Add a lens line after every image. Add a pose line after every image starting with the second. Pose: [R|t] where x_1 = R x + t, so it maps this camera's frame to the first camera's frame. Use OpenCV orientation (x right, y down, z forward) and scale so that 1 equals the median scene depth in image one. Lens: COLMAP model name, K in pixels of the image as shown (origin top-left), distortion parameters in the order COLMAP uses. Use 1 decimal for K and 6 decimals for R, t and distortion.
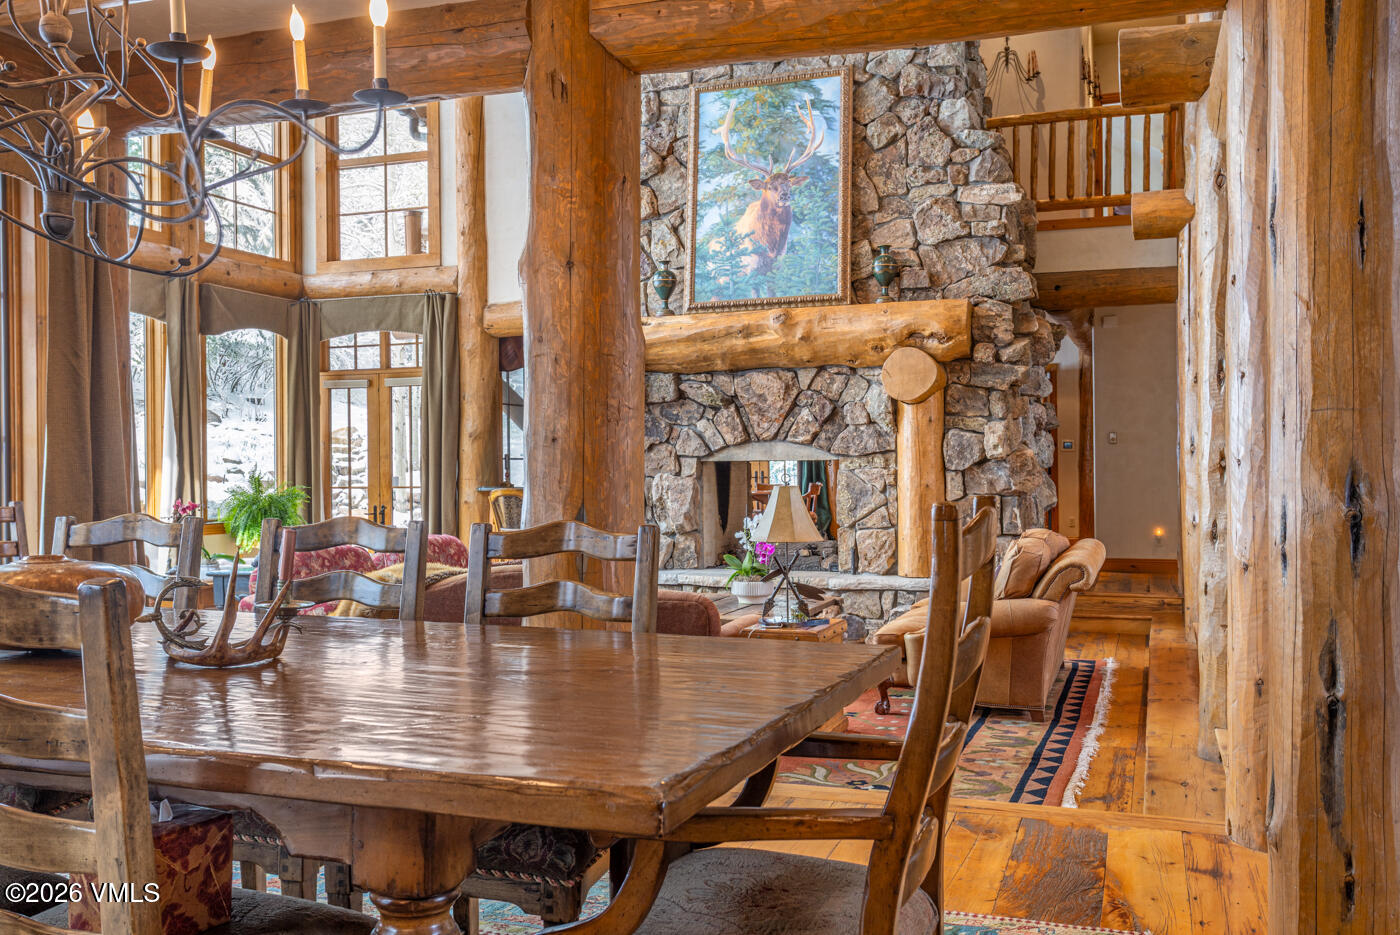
lens RADIAL K [[1280.9, 0, 700.6], [0, 1280.9, 471.3], [0, 0, 1]] dist [0.113378, 0.000000]
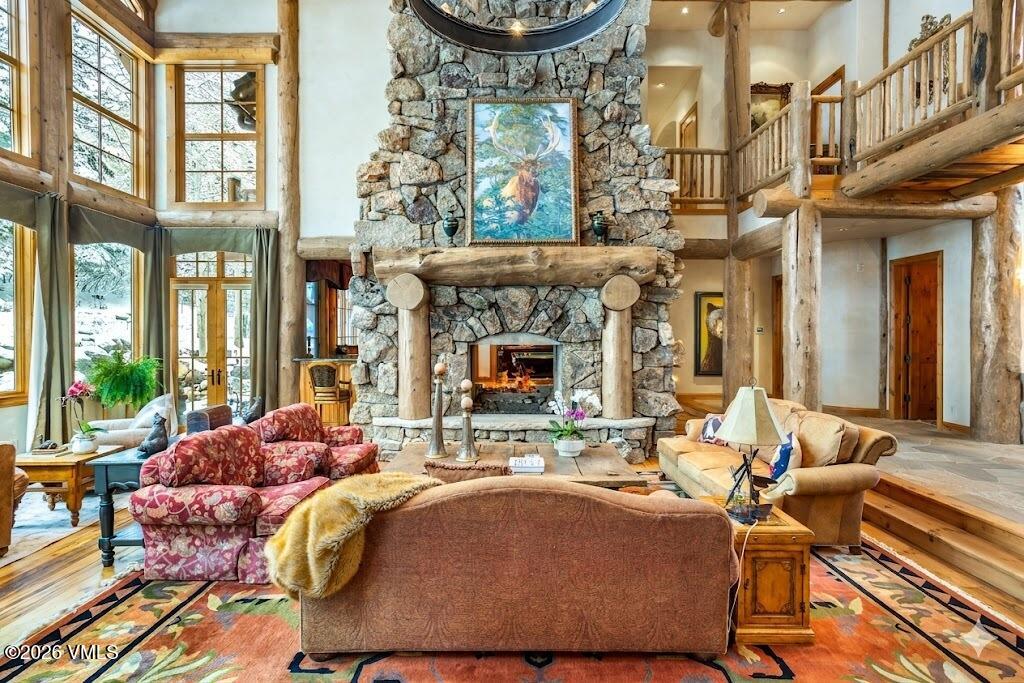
lens RADIAL K [[518.4, 0, 511.5], [0, 518.4, 338.4], [0, 0, 1]] dist [0.018390, 0.003241]
pose [[0.941914, 0.007743, 0.335765, -0.166743], [-0.008845, 0.999959, 0.001753, -0.017417], [-0.335738, -0.004621, 0.941944, 0.415296]]
